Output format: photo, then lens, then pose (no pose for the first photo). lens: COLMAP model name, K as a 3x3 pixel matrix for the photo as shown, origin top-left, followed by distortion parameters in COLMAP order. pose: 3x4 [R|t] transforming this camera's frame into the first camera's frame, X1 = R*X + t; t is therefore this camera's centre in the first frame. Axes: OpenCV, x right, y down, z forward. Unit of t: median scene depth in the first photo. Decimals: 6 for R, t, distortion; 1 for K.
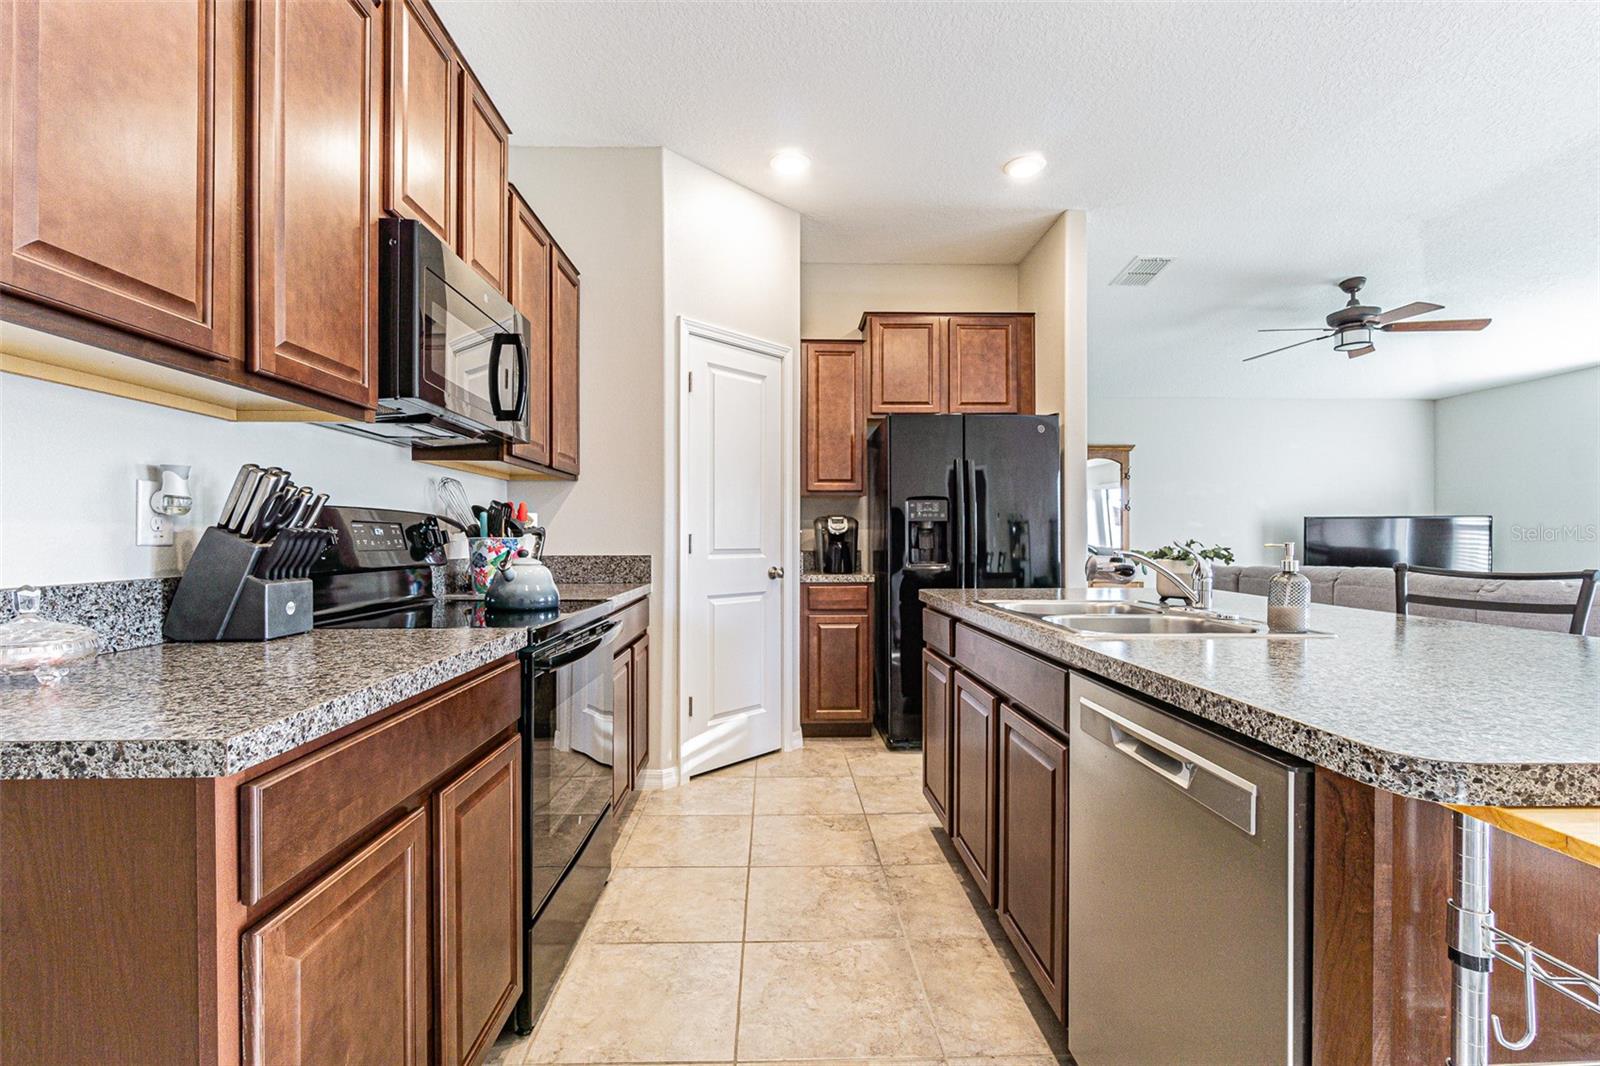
lens RADIAL K [[720.7, 0, 800.0], [0, 720.7, 533.0], [0, 0, 1]] dist [0.003592, 0.000301]
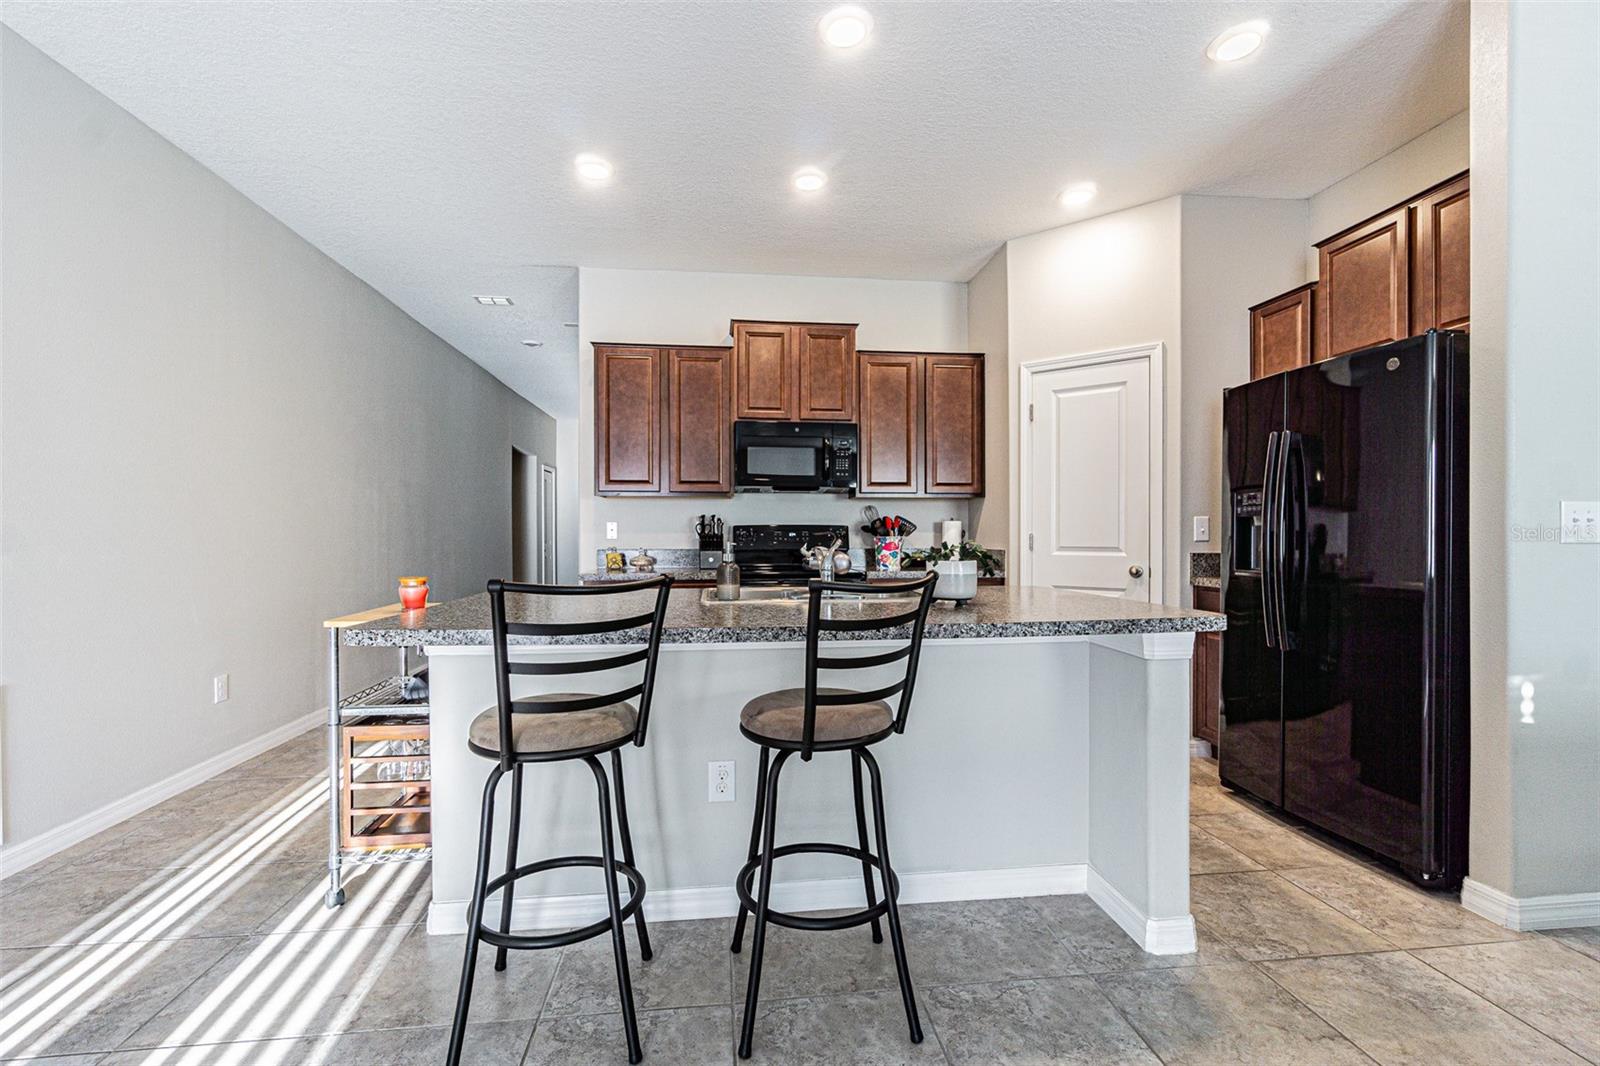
lens RADIAL K [[697.6, 0, 796.1], [0, 697.6, 539.4], [0, 0, 1]] dist [-0.004028, -0.000003]
pose [[0.075803, 0.005735, -0.997106, 0.916702], [0.009502, 0.999934, 0.006474, -0.000327], [0.997078, -0.009966, 0.075744, 0.443454]]
